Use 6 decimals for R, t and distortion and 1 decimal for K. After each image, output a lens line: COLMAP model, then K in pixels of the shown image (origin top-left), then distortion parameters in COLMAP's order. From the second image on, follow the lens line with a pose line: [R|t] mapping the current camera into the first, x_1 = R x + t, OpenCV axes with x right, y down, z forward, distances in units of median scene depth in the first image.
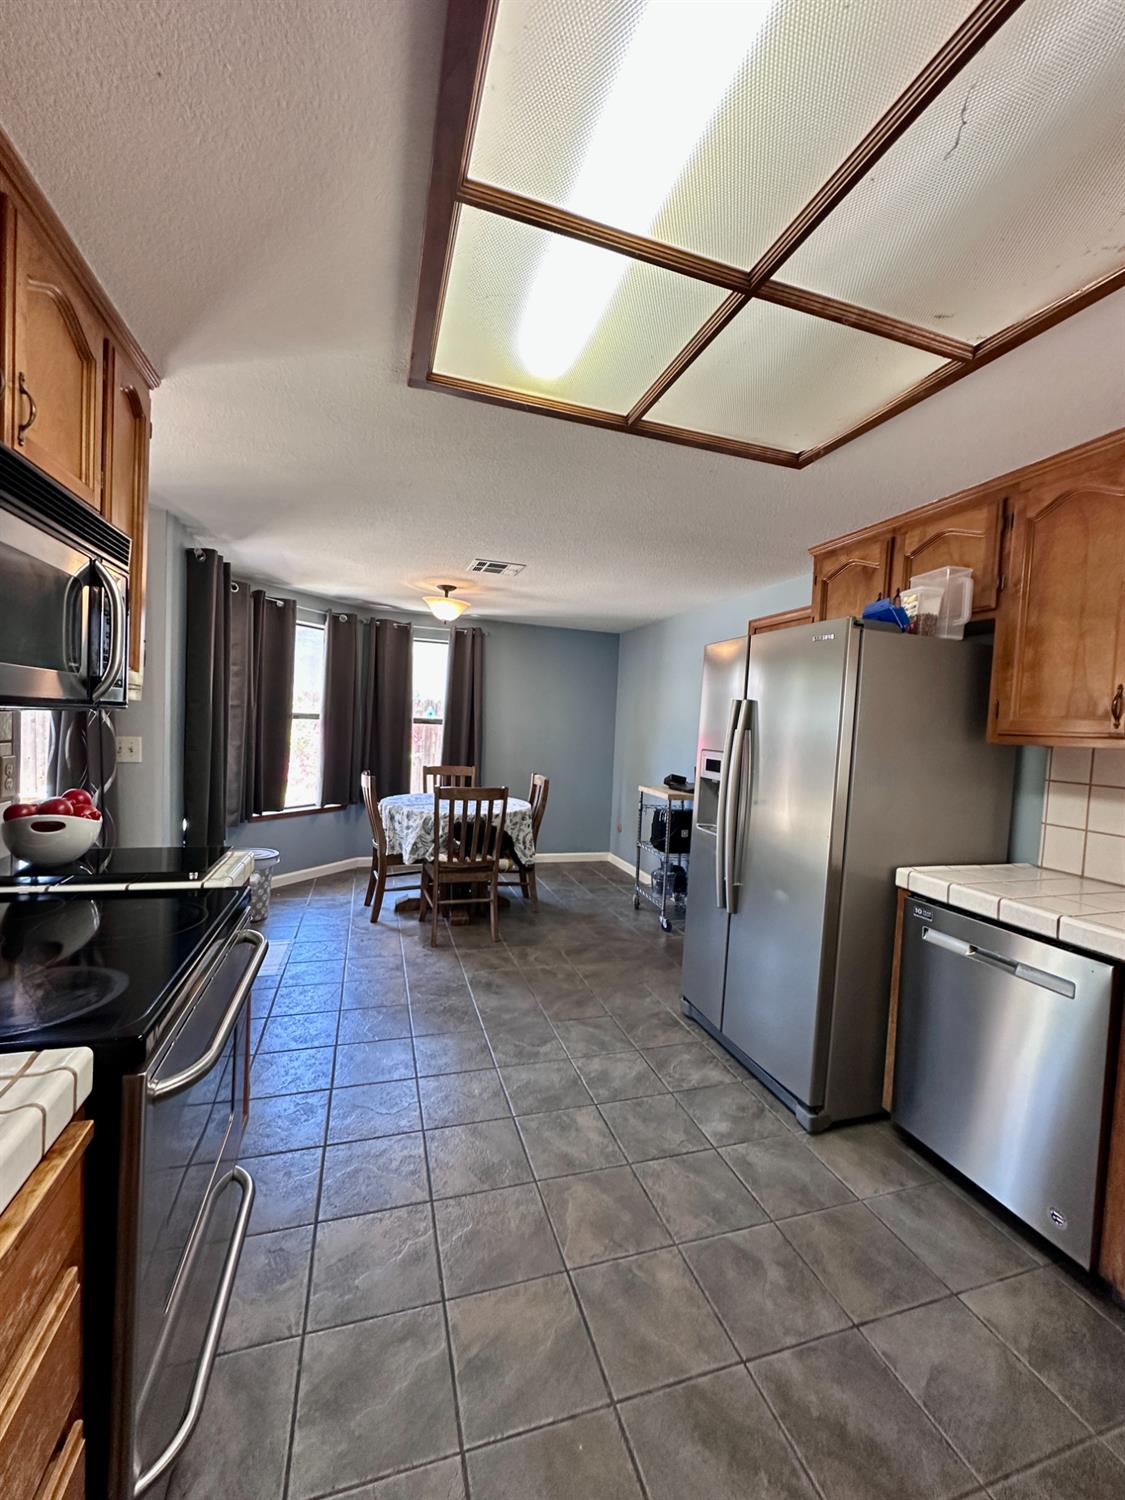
lens RADIAL K [[604.5, 0, 563.7], [0, 604.5, 750.7], [0, 0, 1]] dist [0.002267, 0.000331]
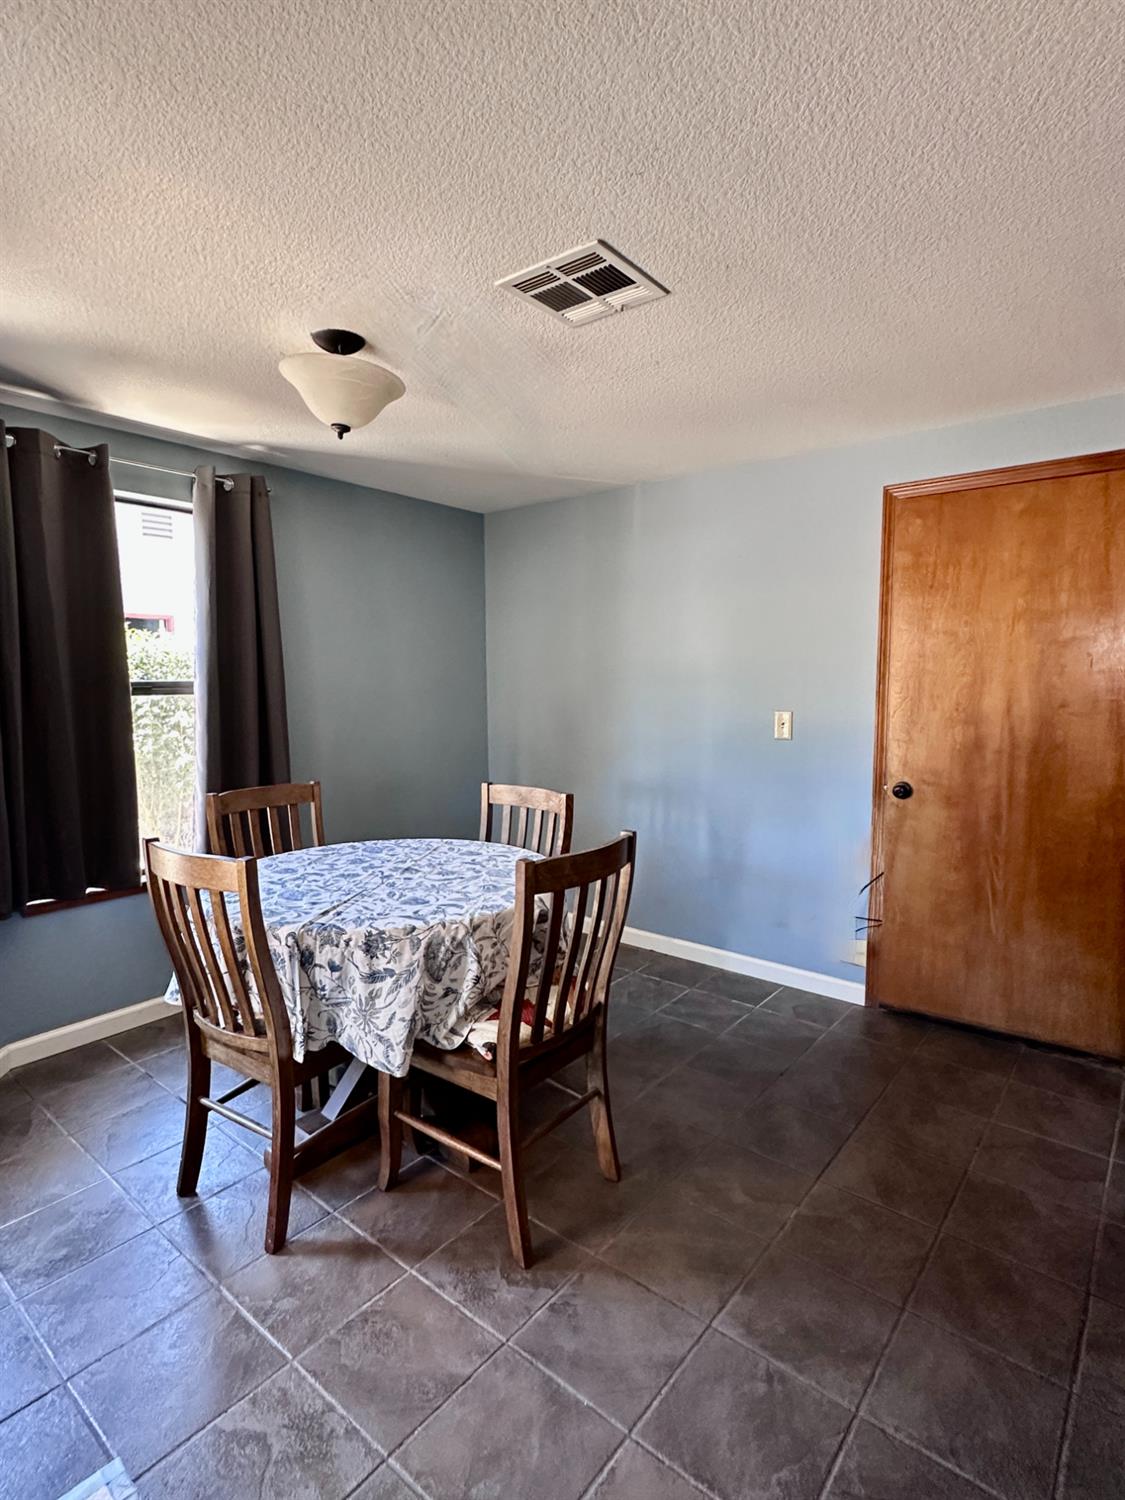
lens RADIAL K [[764.8, 0, 559.0], [0, 764.8, 747.6], [0, 0, 1]] dist [-0.003780, 0.000078]
pose [[0.839050, -0.101137, 0.534571, -0.396189], [0.070096, 0.994476, 0.078126, -0.041481], [-0.539519, -0.028081, 0.841505, 0.543386]]
